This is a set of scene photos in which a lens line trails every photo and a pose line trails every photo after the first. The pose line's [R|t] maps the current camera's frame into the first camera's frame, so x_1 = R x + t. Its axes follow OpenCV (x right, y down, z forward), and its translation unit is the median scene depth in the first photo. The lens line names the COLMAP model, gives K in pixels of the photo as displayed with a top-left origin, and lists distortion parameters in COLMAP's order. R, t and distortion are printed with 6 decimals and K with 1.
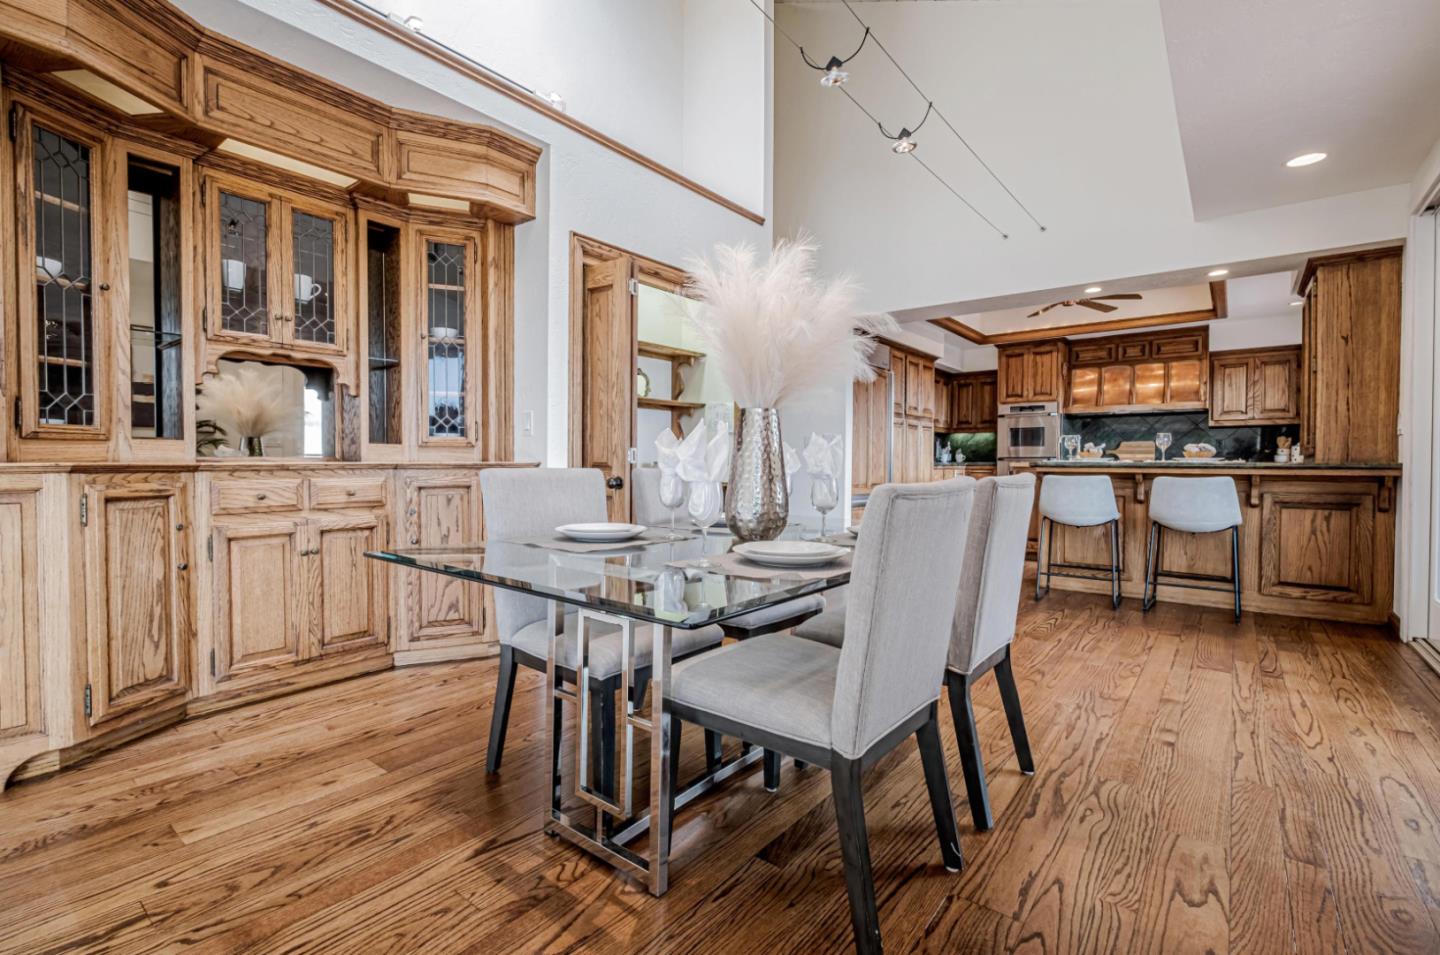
lens RADIAL K [[639.9, 0, 720.0], [0, 639.9, 477.5], [0, 0, 1]] dist [-0.001031, -0.000887]
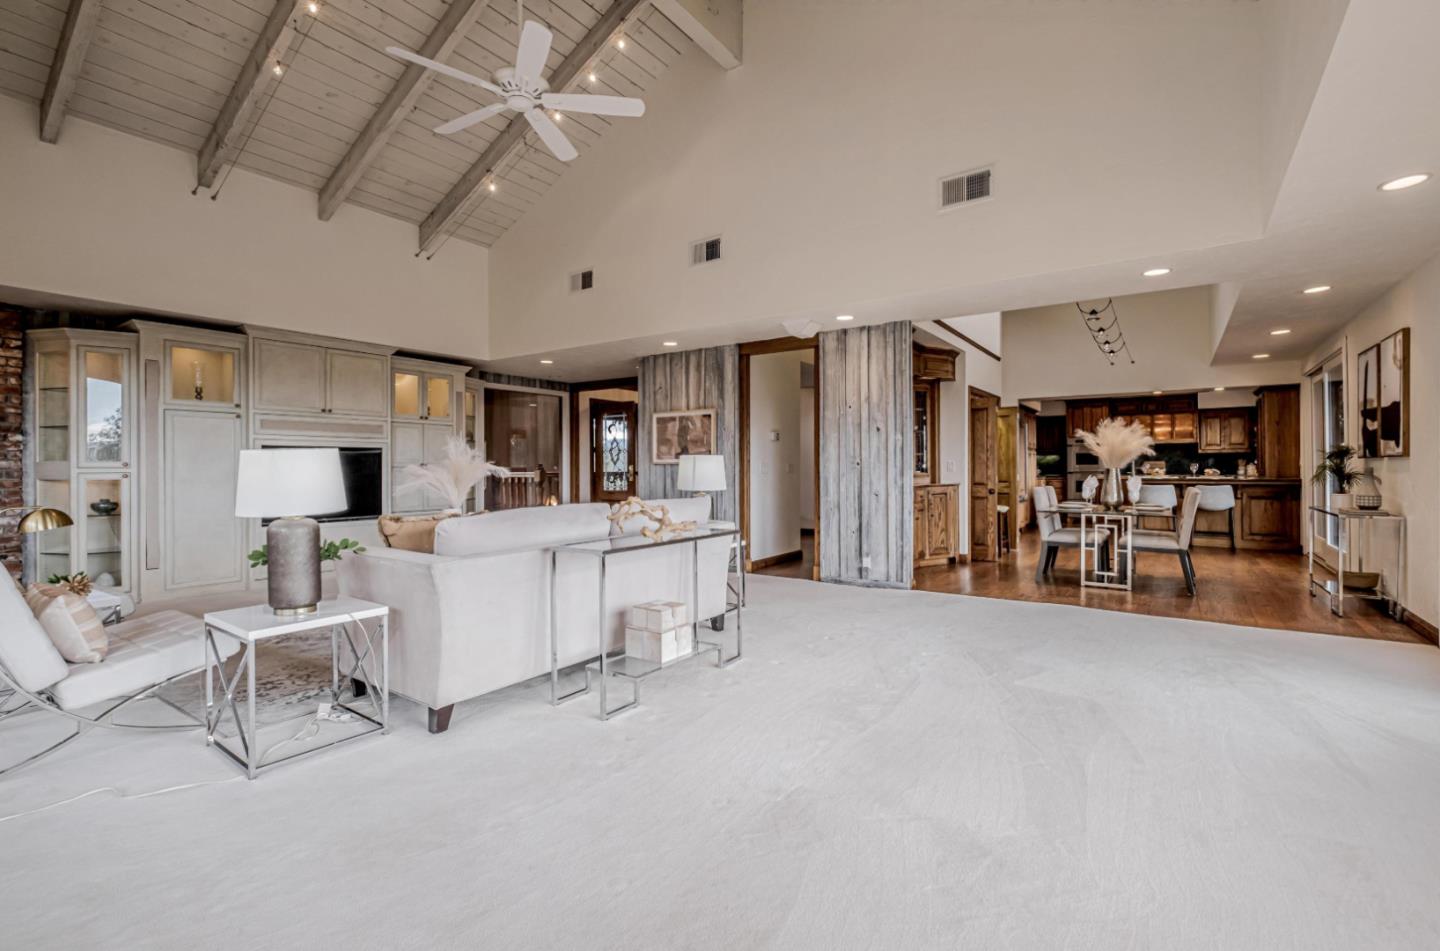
lens RADIAL K [[633.4, 0, 724.1], [0, 633.4, 467.4], [0, 0, 1]] dist [0.005163, -0.004438]
pose [[0.997901, -0.007753, 0.064295, -0.594961], [0.009187, 0.999715, -0.022034, -0.016772], [-0.064106, 0.022579, 0.997688, -0.590589]]
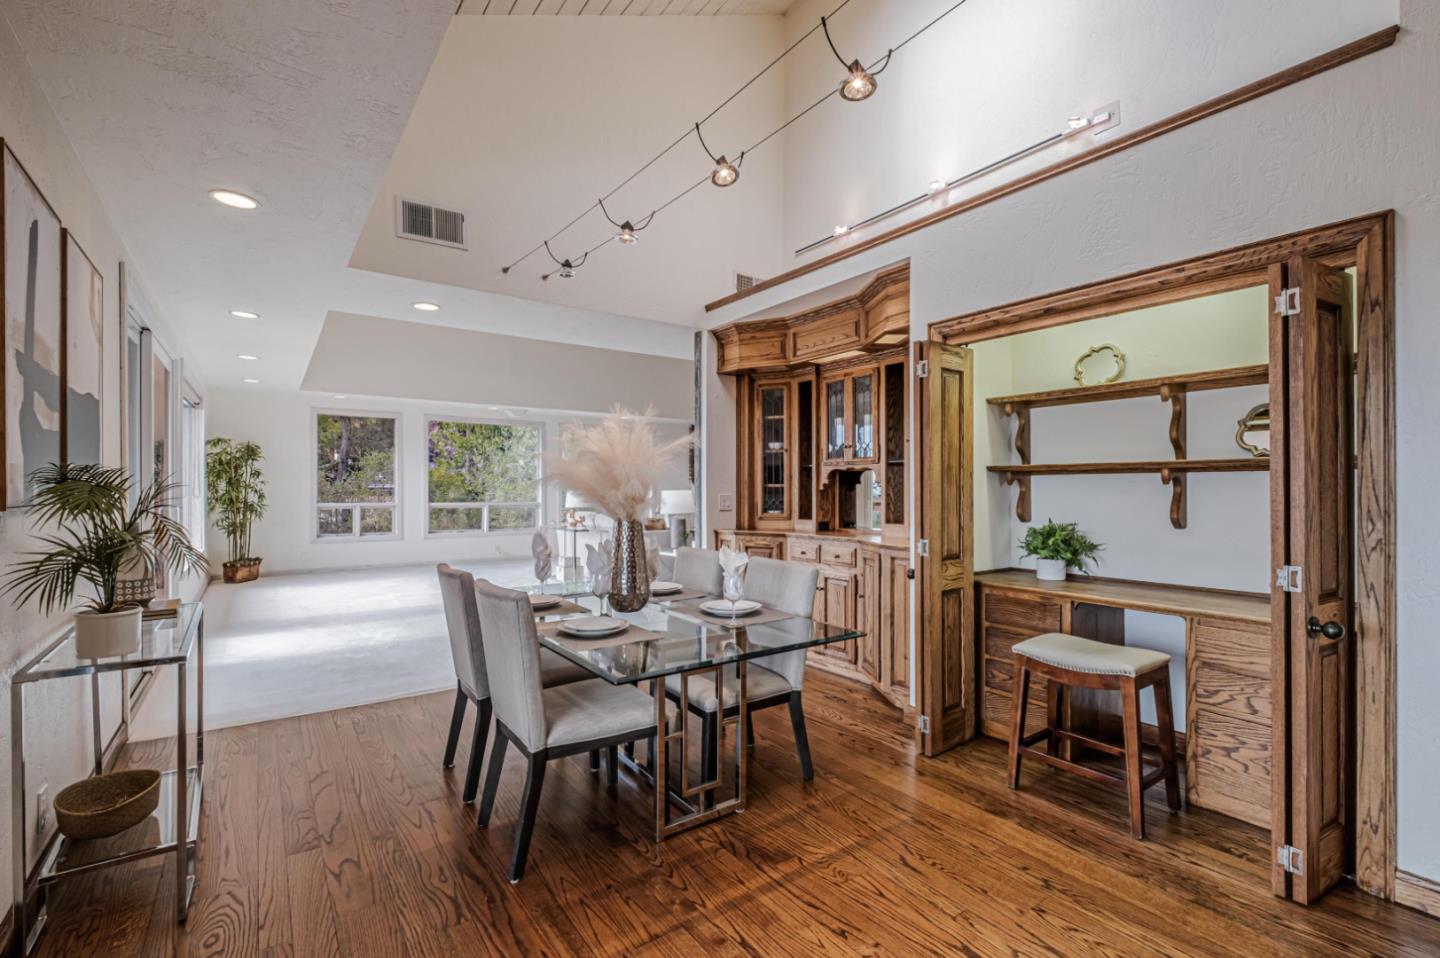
lens RADIAL K [[647.9, 0, 720.9], [0, 647.9, 489.2], [0, 0, 1]] dist [-0.001435, -0.000301]
pose [[-0.265954, -0.005378, -0.963971, 0.394648], [-0.028099, 0.999603, 0.002175, -0.051898], [0.963576, 0.027665, -0.265999, 0.443718]]
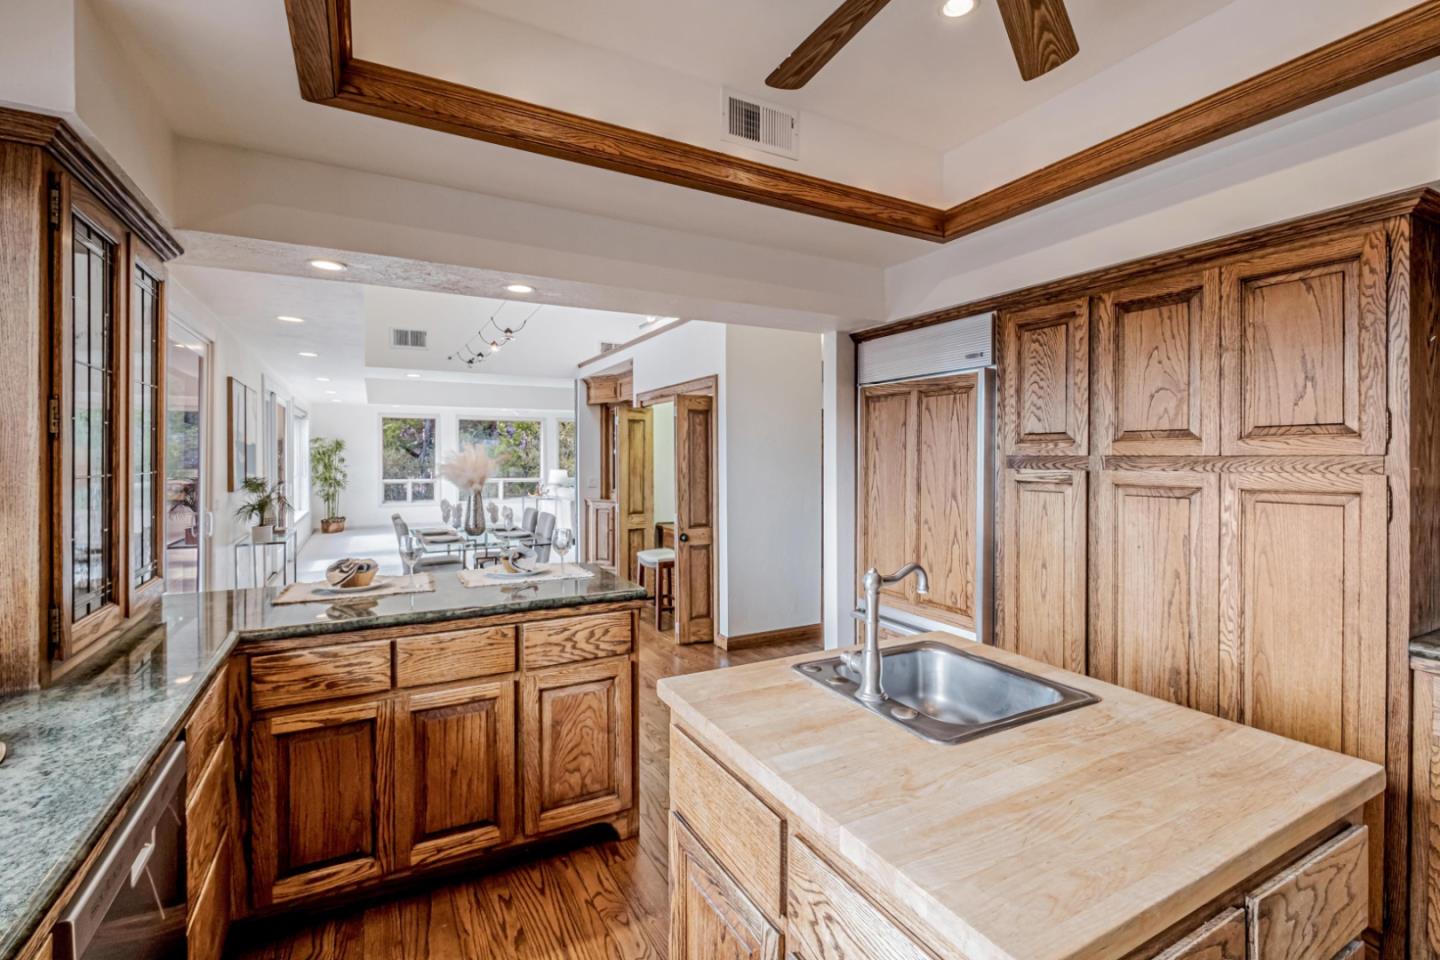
lens RADIAL K [[649.4, 0, 721.0], [0, 649.4, 458.9], [0, 0, 1]] dist [0.000578, 0.000002]
pose [[-0.383759, -0.003323, -0.923427, 0.708320], [-0.023233, 0.999712, 0.006057, -0.091288], [0.923141, 0.023778, -0.383726, 0.928548]]
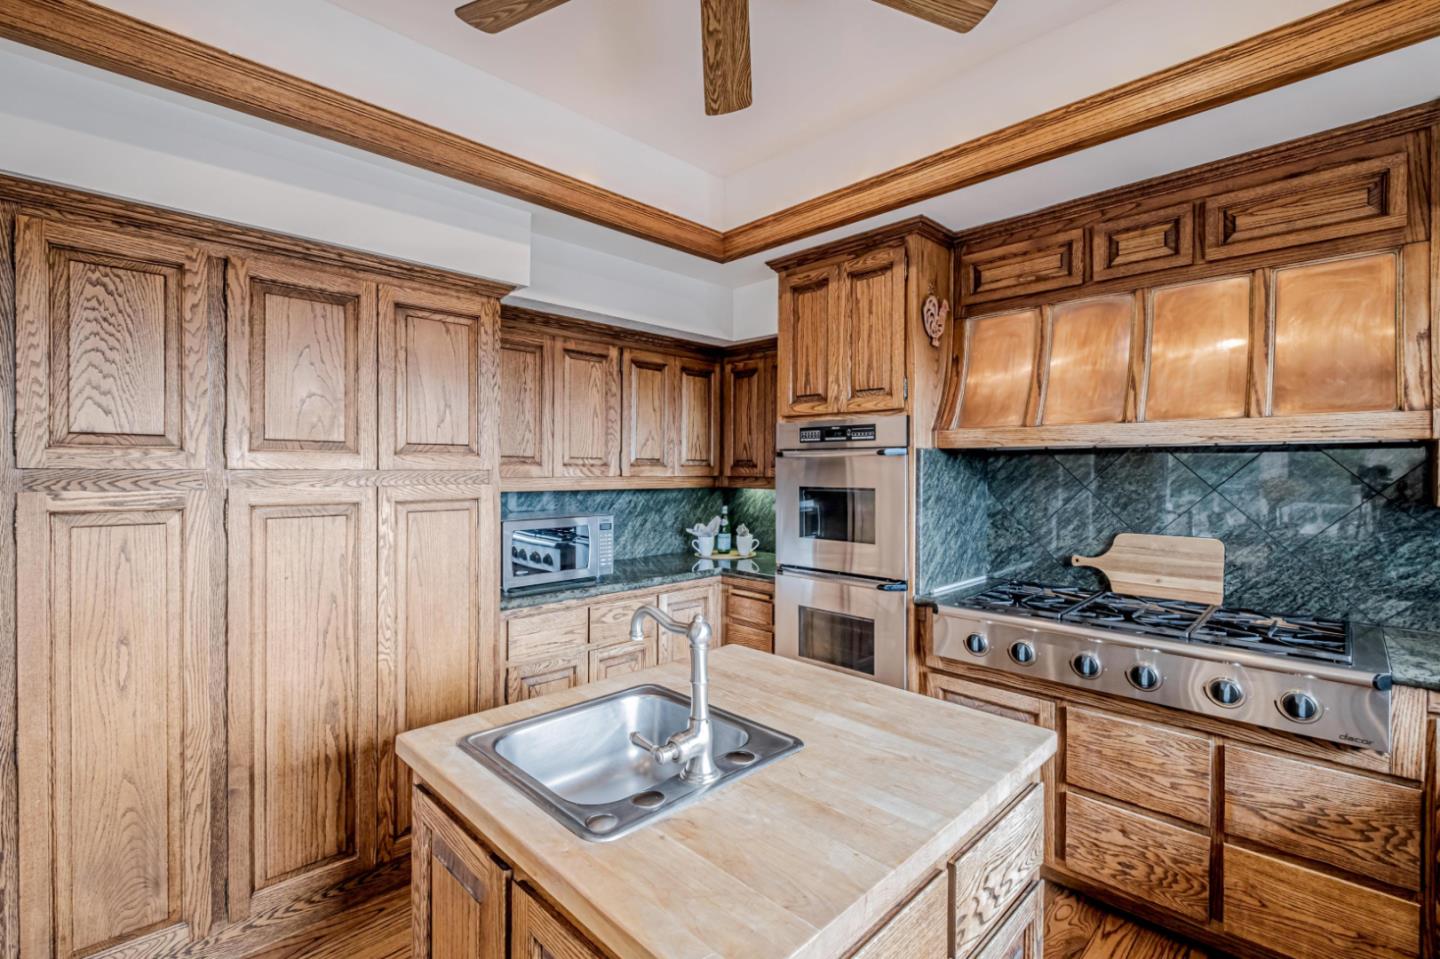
lens RADIAL K [[638.8, 0, 720.8], [0, 638.8, 473.7], [0, 0, 1]] dist [-0.003109, -0.000654]
pose [[0.993942, -0.000968, -0.109900, 0.511464], [-0.000790, 0.999873, -0.015945, -0.089649], [0.109901, 0.015935, 0.993815, 0.722493]]
